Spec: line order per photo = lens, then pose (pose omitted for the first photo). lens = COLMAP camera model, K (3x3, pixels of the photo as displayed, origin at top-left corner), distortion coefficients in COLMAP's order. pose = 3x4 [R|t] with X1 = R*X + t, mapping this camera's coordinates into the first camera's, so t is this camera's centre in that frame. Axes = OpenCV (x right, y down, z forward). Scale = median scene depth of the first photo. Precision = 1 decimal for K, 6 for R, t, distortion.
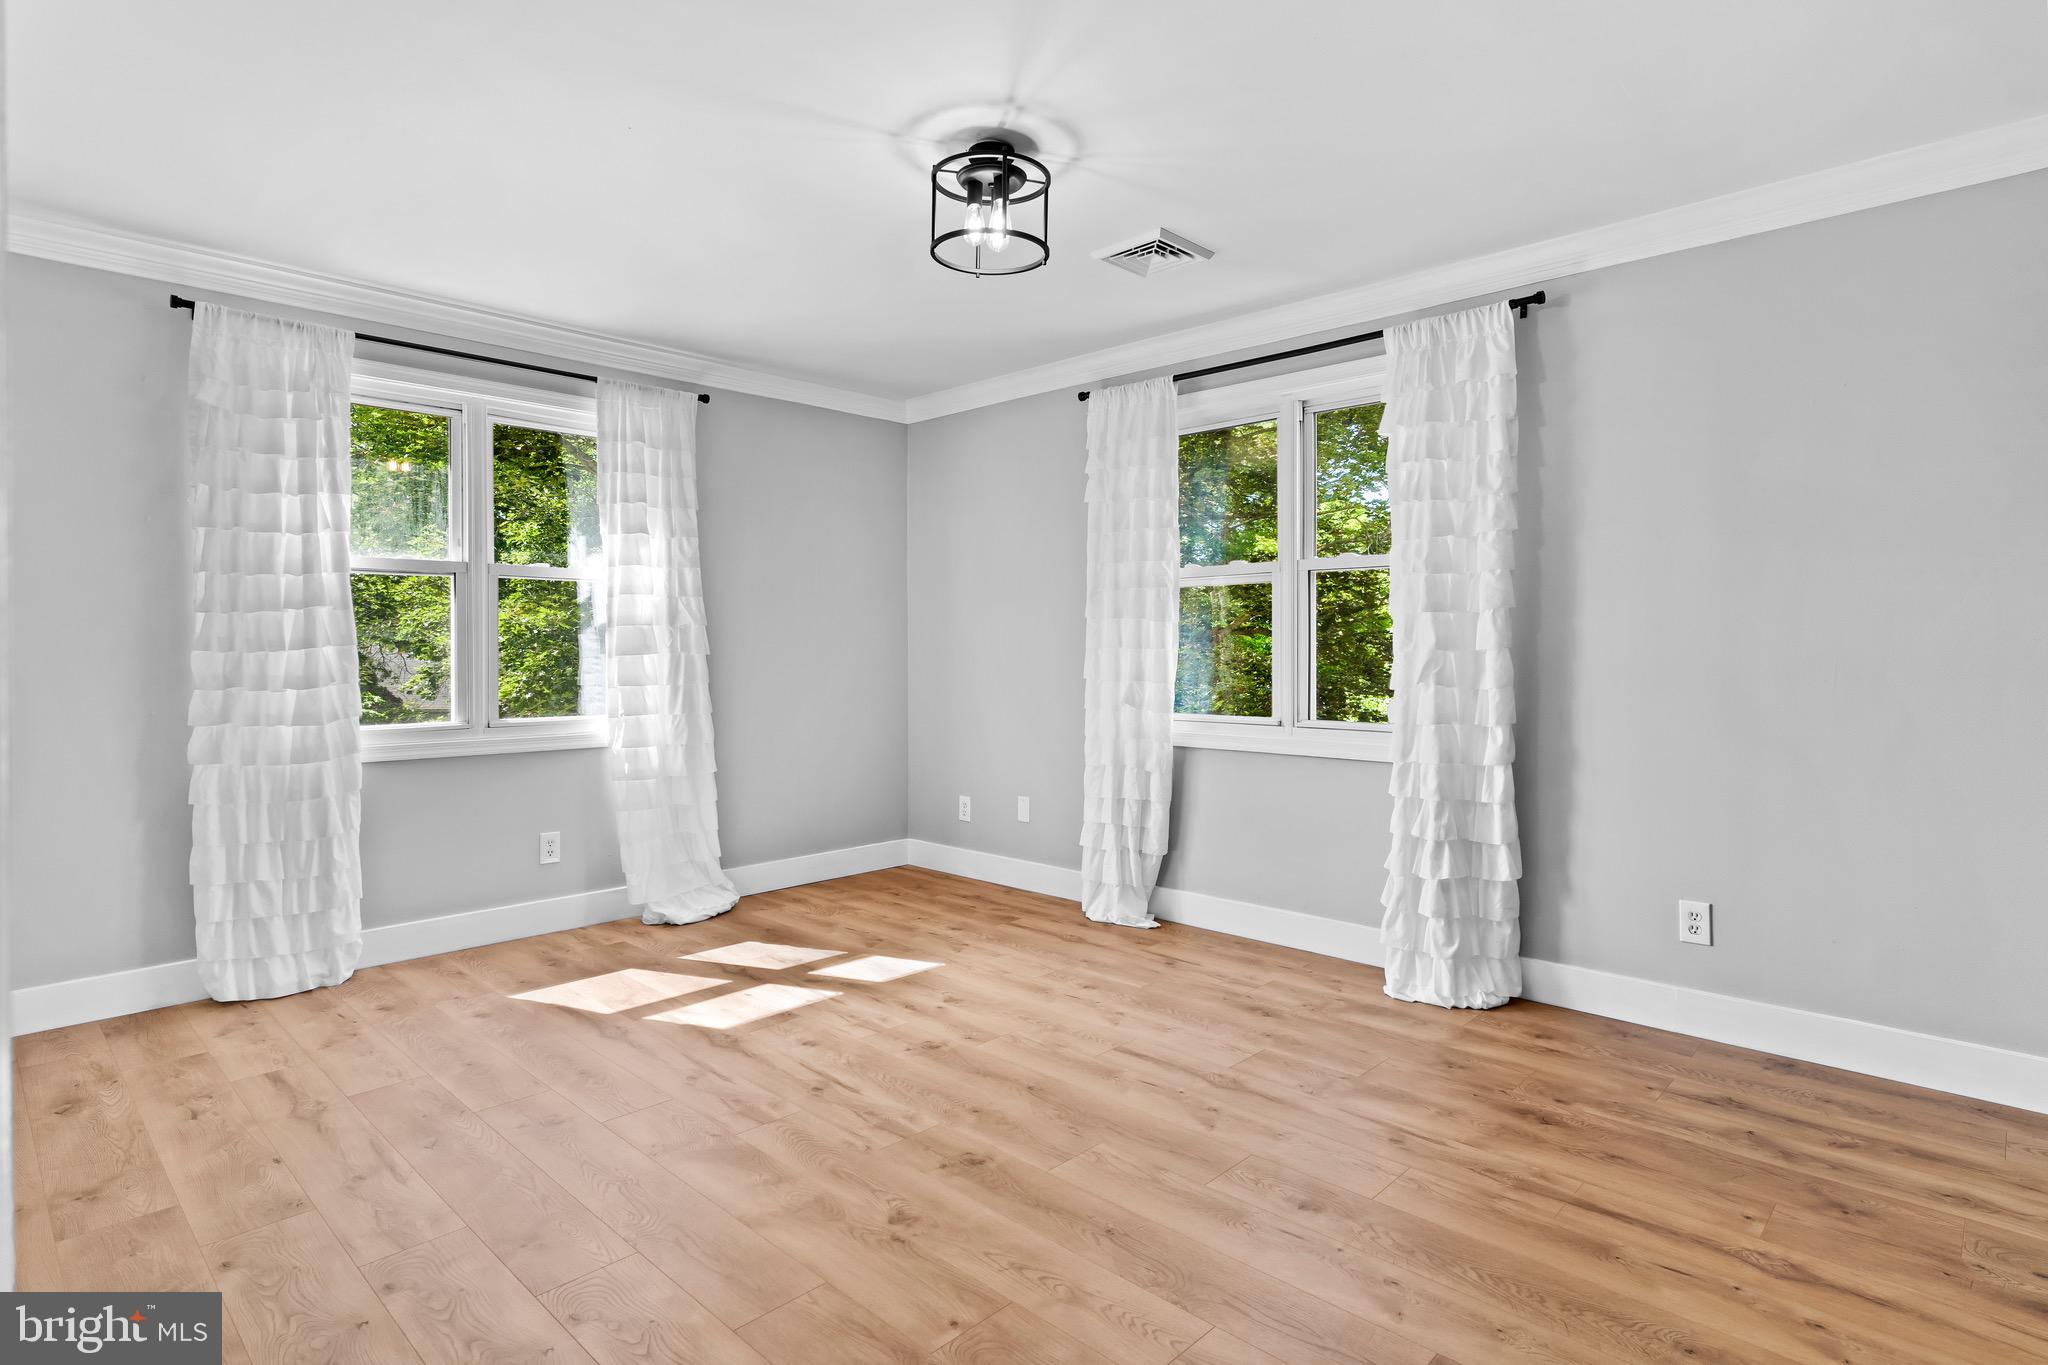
lens RADIAL K [[1046.0, 0, 1038.5], [0, 1046.0, 678.2], [0, 0, 1]] dist [-0.009814, 0.006173]
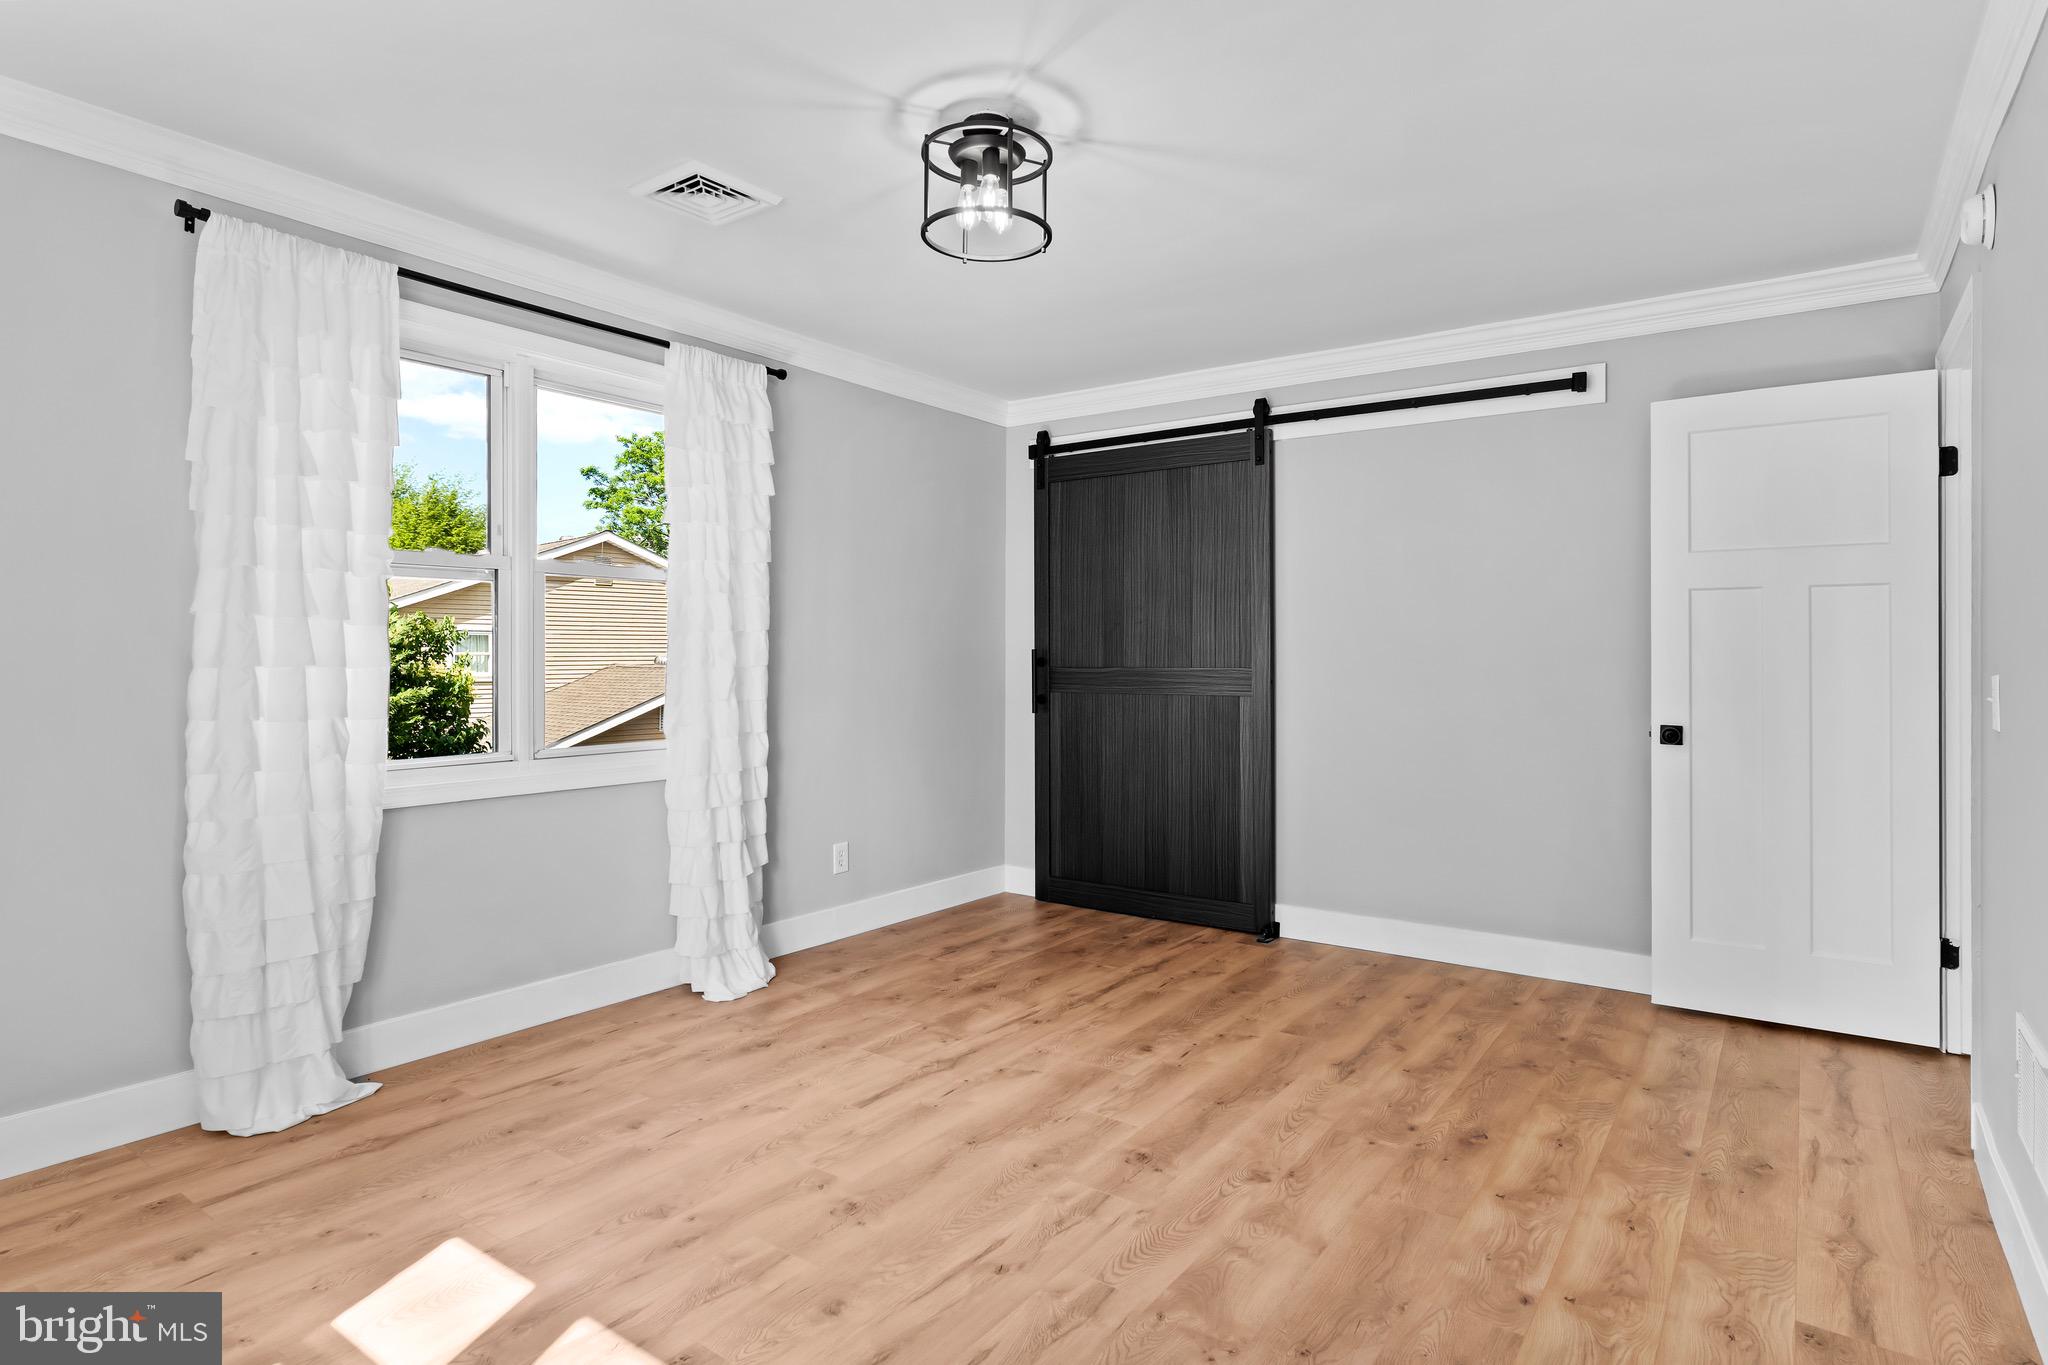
lens RADIAL K [[1046.0, 0, 1044.1], [0, 1046.0, 674.2], [0, 0, 1]] dist [-0.009814, 0.006173]
pose [[-0.117544, -0.018173, 0.992901, -0.855632], [0.022990, 0.999515, 0.021015, -0.039530], [-0.992802, 0.025297, -0.117069, 0.949152]]
